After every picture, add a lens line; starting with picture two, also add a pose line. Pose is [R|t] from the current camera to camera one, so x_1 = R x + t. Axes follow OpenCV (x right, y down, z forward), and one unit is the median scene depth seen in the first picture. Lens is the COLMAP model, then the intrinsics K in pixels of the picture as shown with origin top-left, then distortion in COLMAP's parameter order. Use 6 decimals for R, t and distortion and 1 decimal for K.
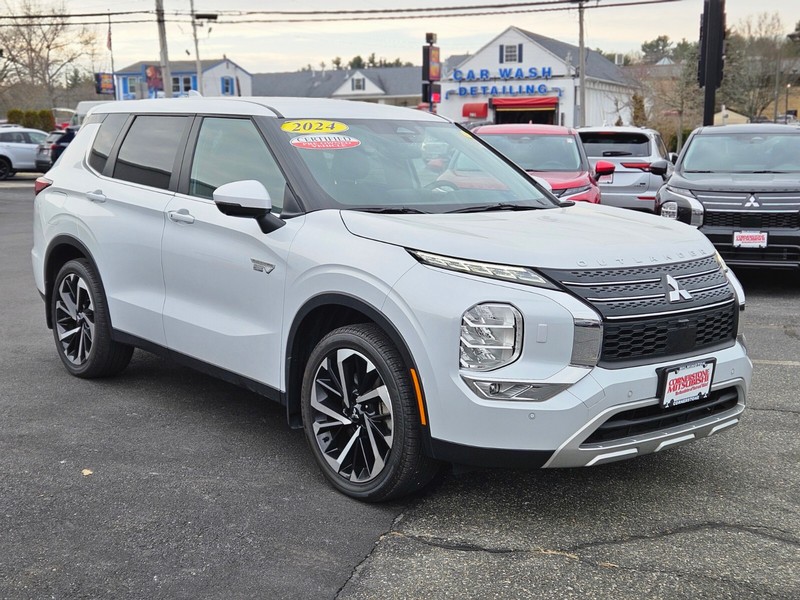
lens RADIAL K [[1083.1, 0, 393.6], [0, 1083.1, 296.3], [0, 0, 1]] dist [-0.003110, 0.000000]
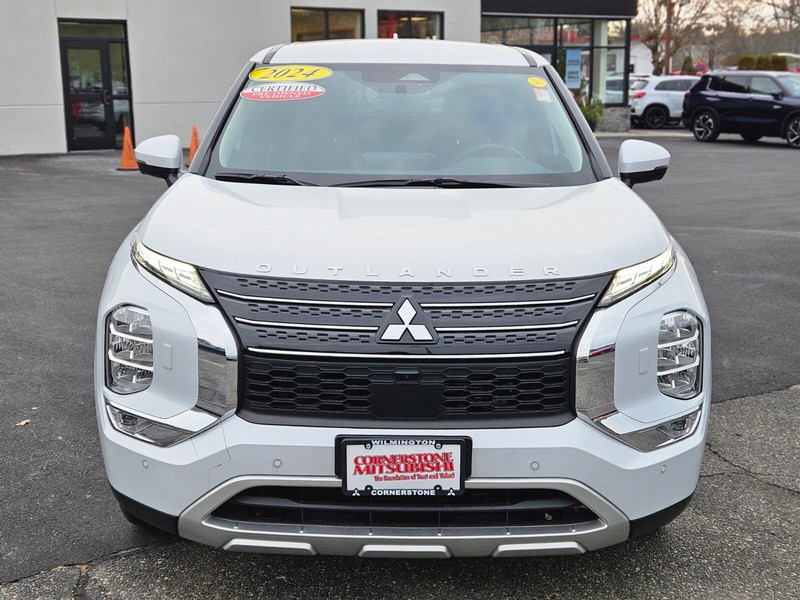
lens RADIAL K [[1083.1, 0, 399.6], [0, 1083.1, 305.9], [0, 0, 1]] dist [-0.003110, 0.000000]
pose [[0.777964, 0.124886, -0.615772, 0.664060], [-0.090109, 0.992093, 0.087365, -0.073599], [0.621814, -0.012480, 0.783065, 0.490915]]
